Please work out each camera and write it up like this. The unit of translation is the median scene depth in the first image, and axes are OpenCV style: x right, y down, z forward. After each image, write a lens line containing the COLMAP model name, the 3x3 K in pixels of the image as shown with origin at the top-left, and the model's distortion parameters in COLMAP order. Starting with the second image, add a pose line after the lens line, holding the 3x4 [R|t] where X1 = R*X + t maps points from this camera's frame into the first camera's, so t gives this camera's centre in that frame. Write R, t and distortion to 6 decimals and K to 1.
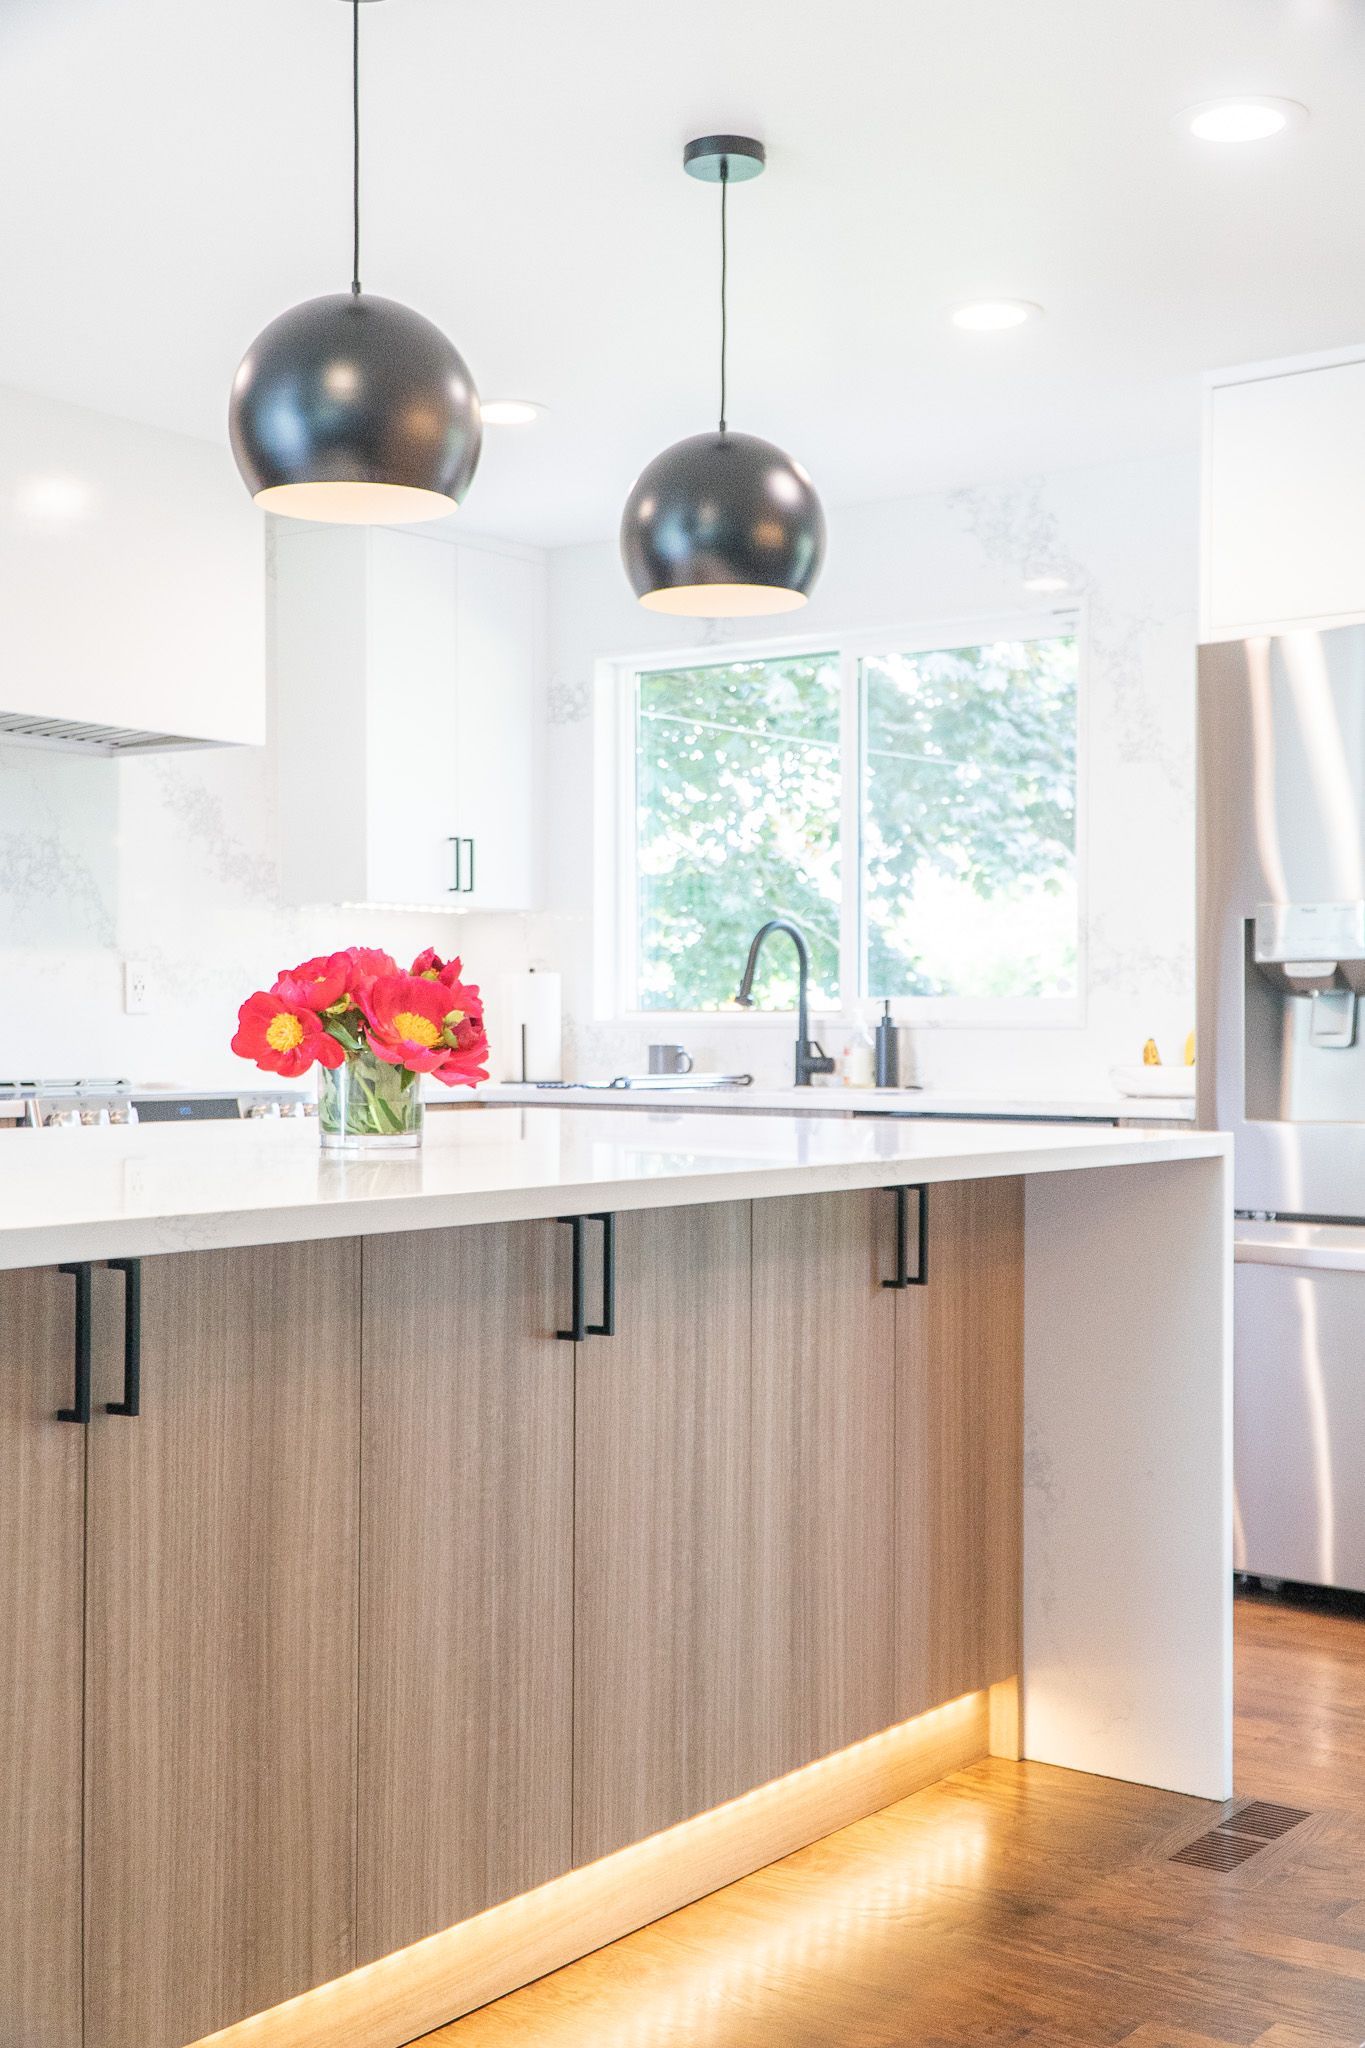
lens RADIAL K [[2424.0, 0, 665.5], [0, 2424.0, 1030.2], [0, 0, 1]] dist [0.094073, 0.006402]
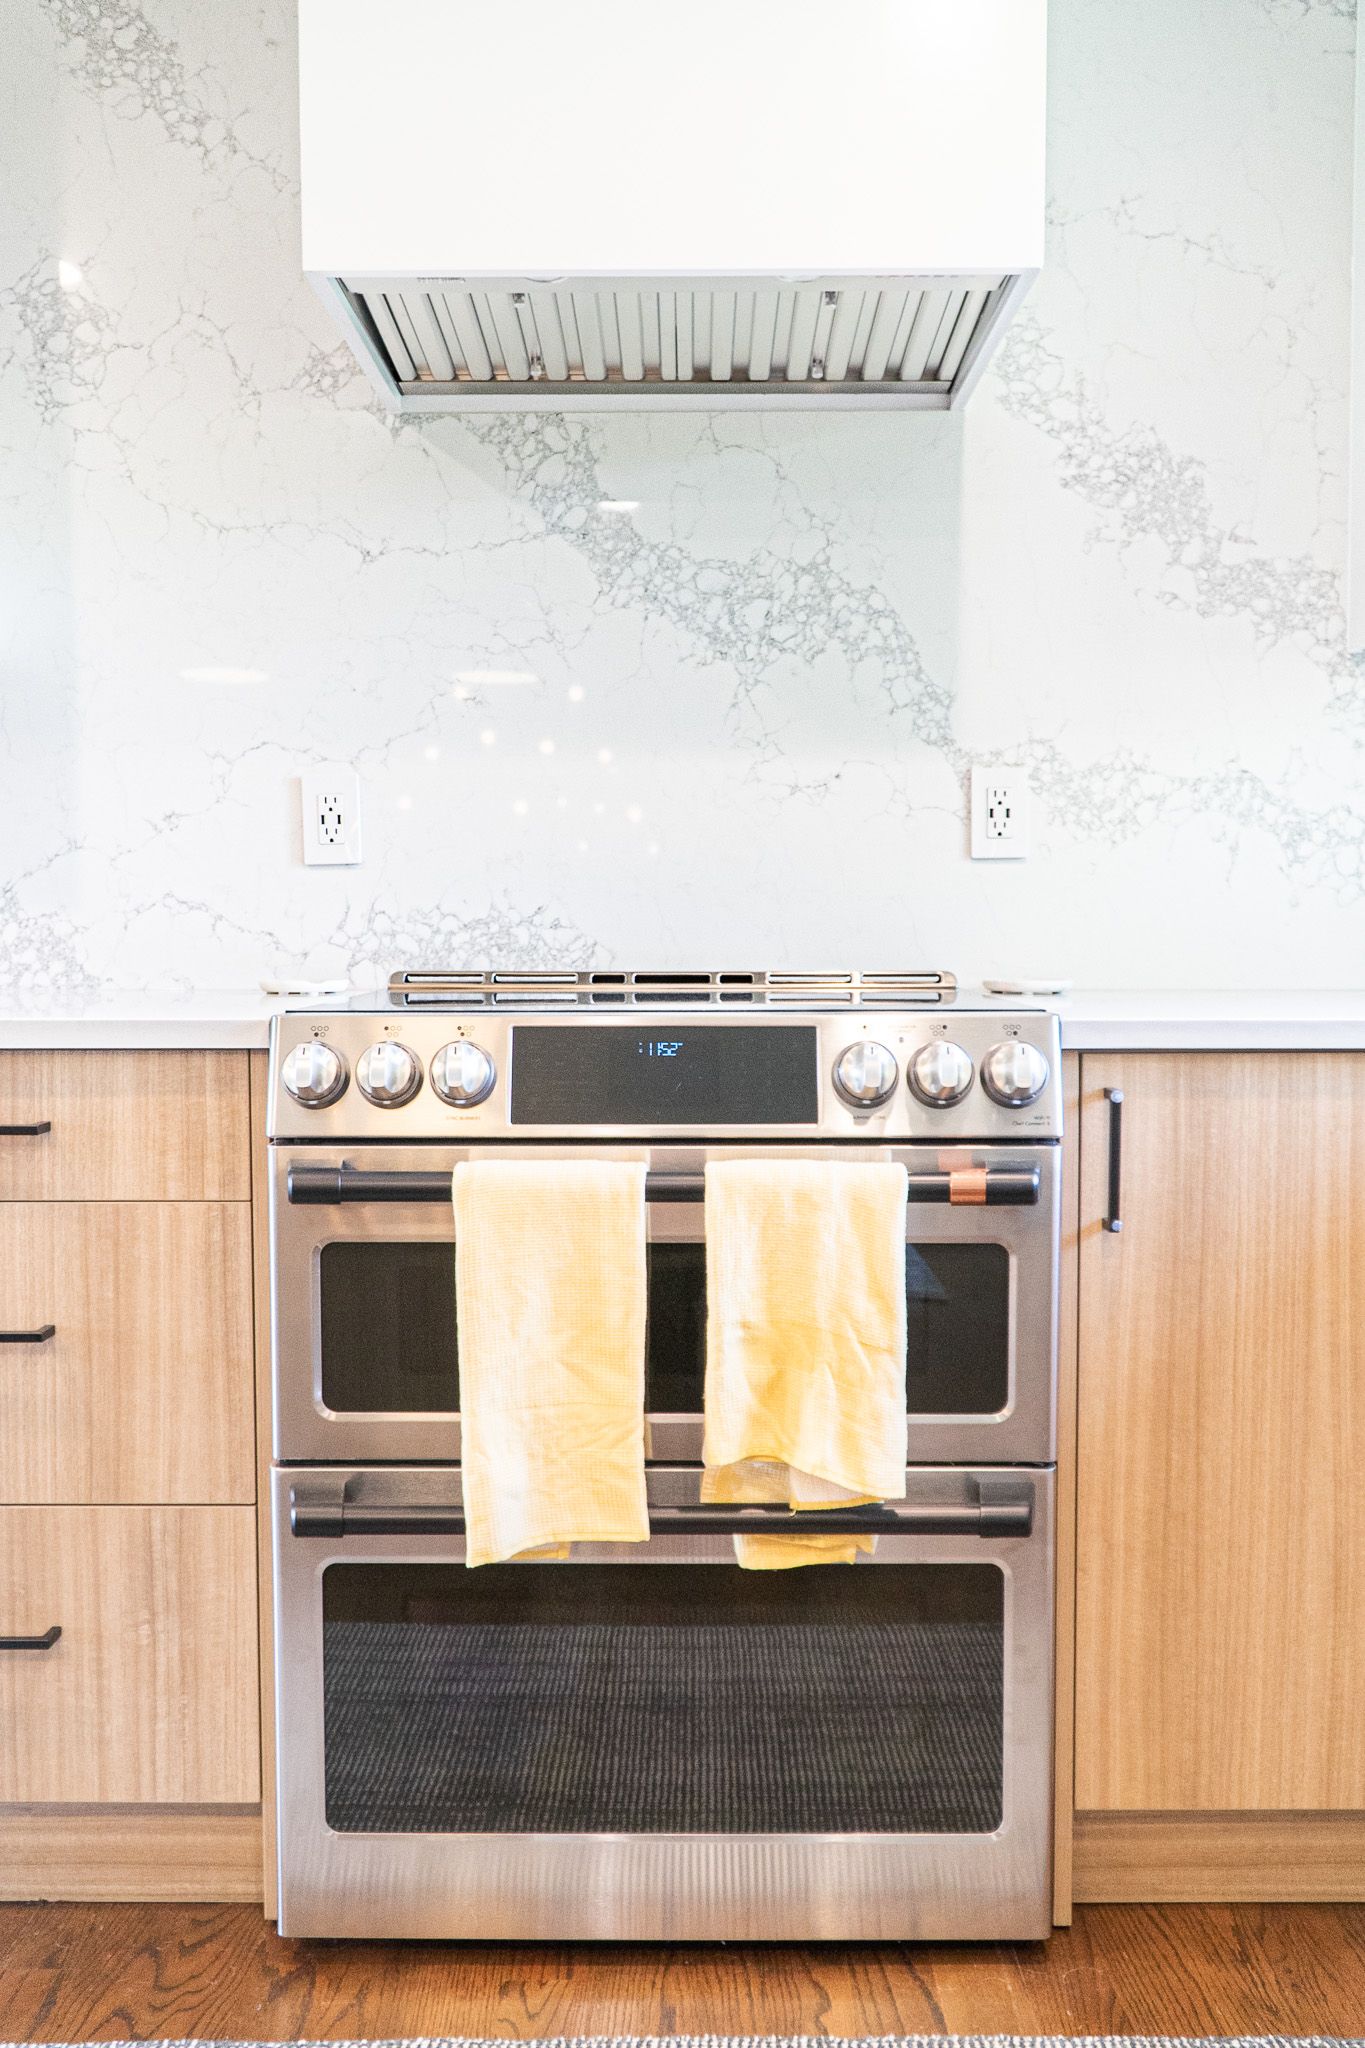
lens RADIAL K [[1643.6, 0, 679.3], [0, 1643.6, 1012.3], [0, 0, 1]] dist [0.006137, 0.004455]
pose [[0.590069, 0.044855, -0.806106, 0.103015], [0.002840, 0.998334, 0.057630, 0.013120], [0.807348, -0.036296, 0.588959, 1.393237]]
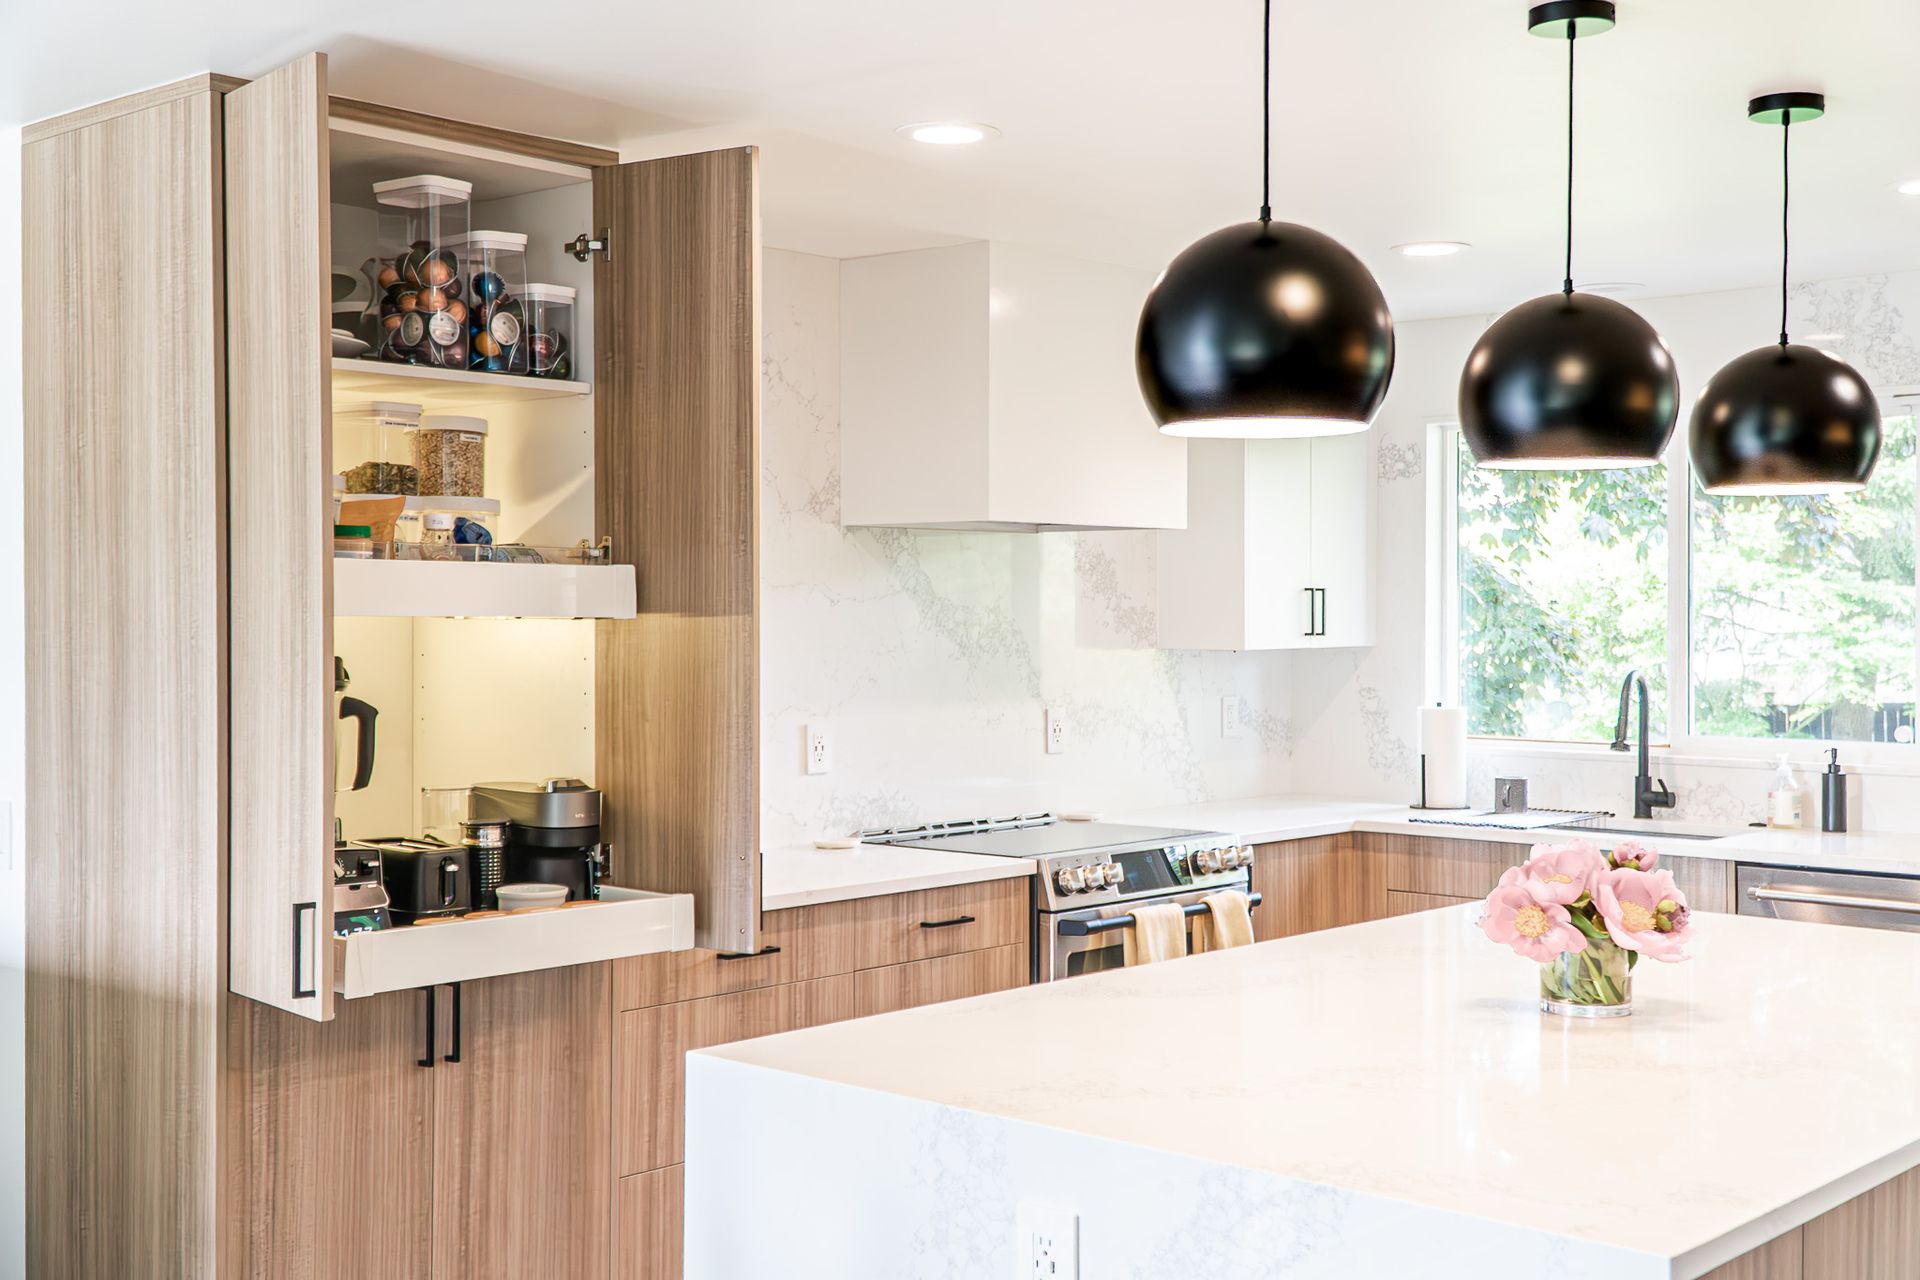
lens RADIAL K [[2244.7, 0, 967.7], [0, 2244.7, 629.7], [0, 0, 1]] dist [0.087124, -0.040905]
pose [[0.995816, -0.001421, -0.091372, -0.316351], [0.002180, 0.999964, 0.008216, -0.145238], [0.091357, -0.008381, 0.995783, -0.121910]]
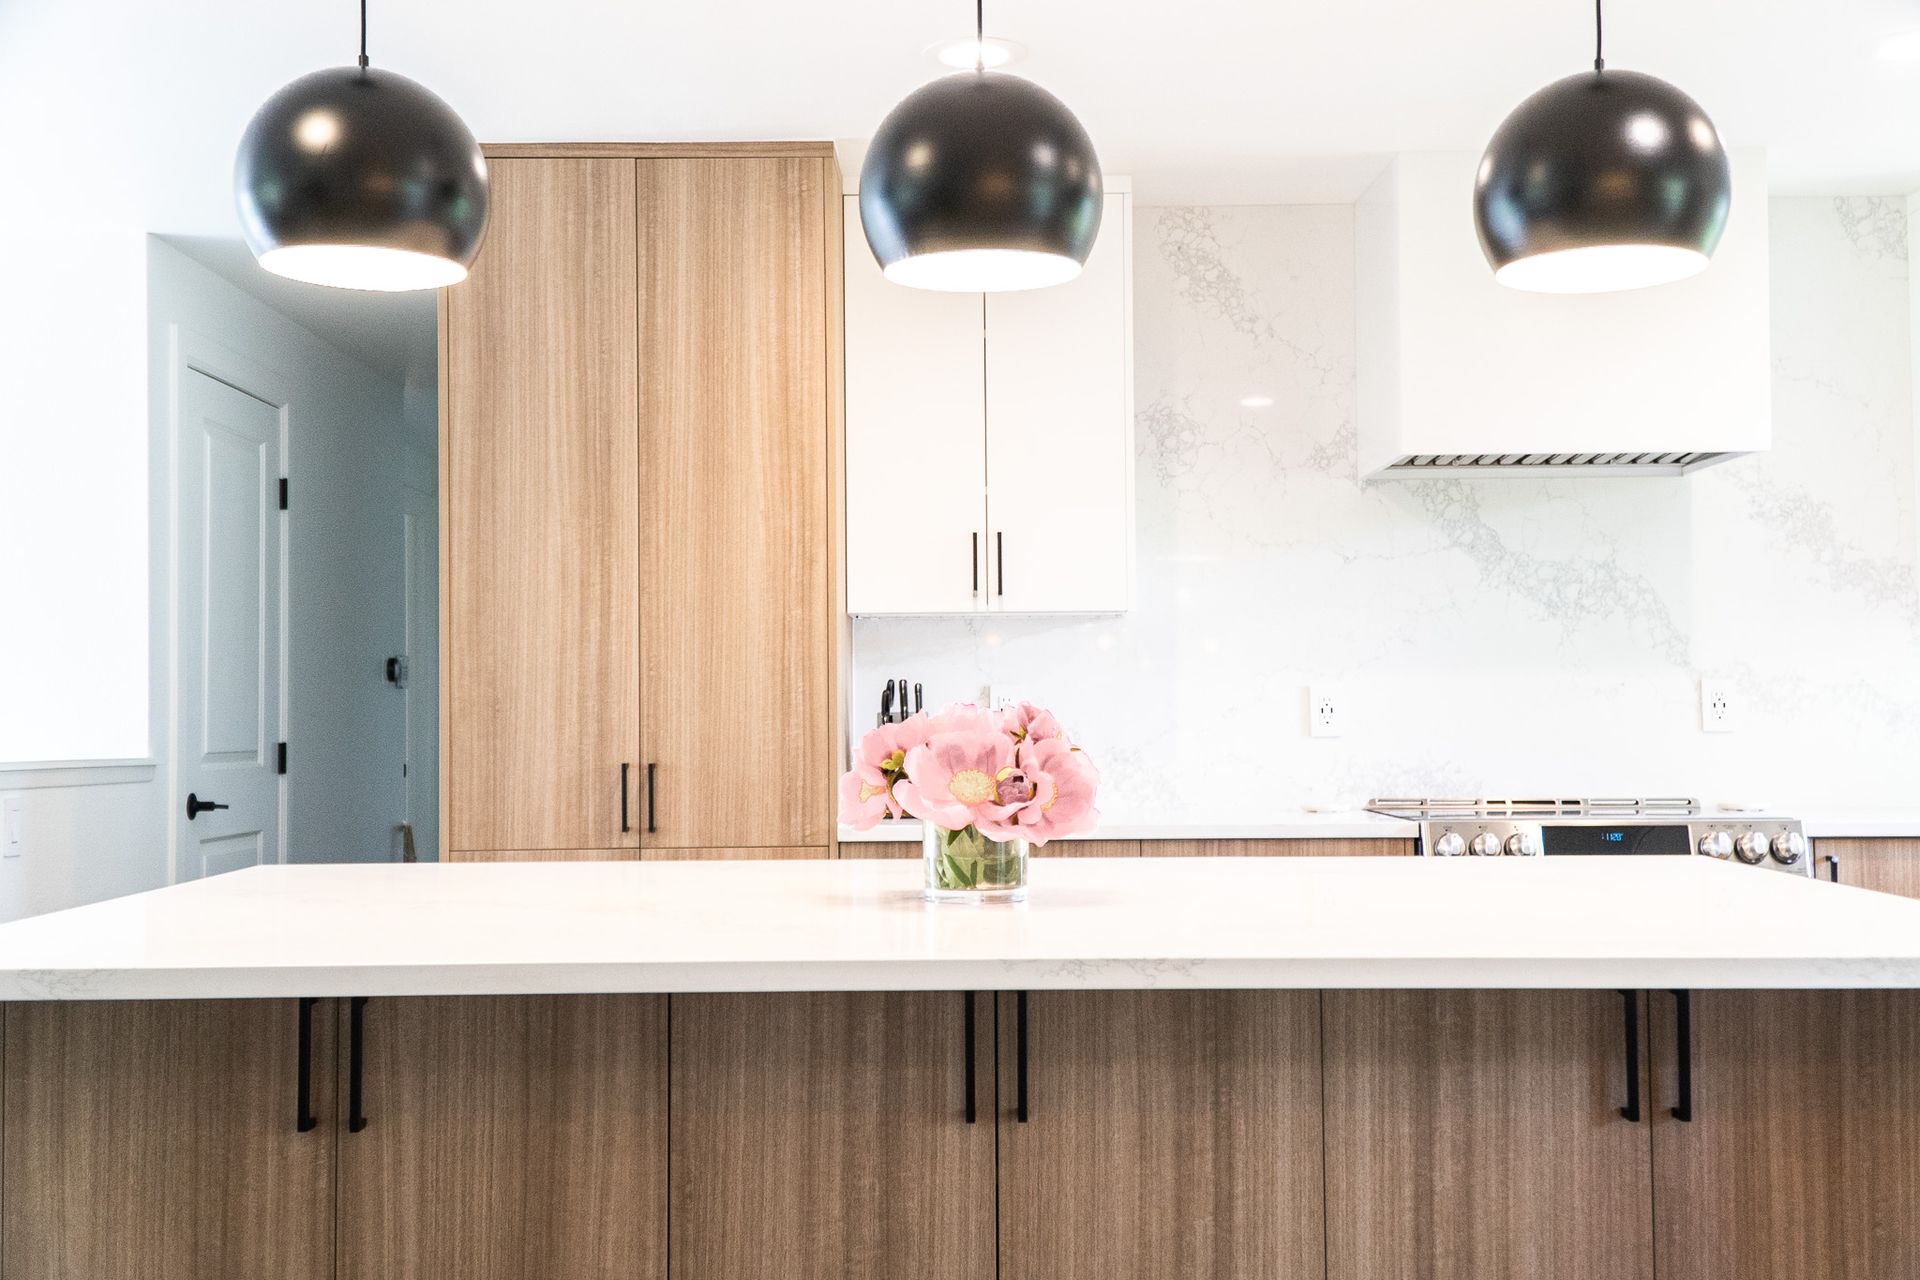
lens RADIAL K [[2147.6, 0, 960.0], [0, 2147.6, 640.0], [0, 0, 1]] dist [0.116426, -0.165222]
pose [[0.599483, -0.034888, -0.799627, 0.592522], [0.008426, 0.999269, -0.037282, -0.026941], [0.800343, 0.015613, 0.599339, 0.448927]]
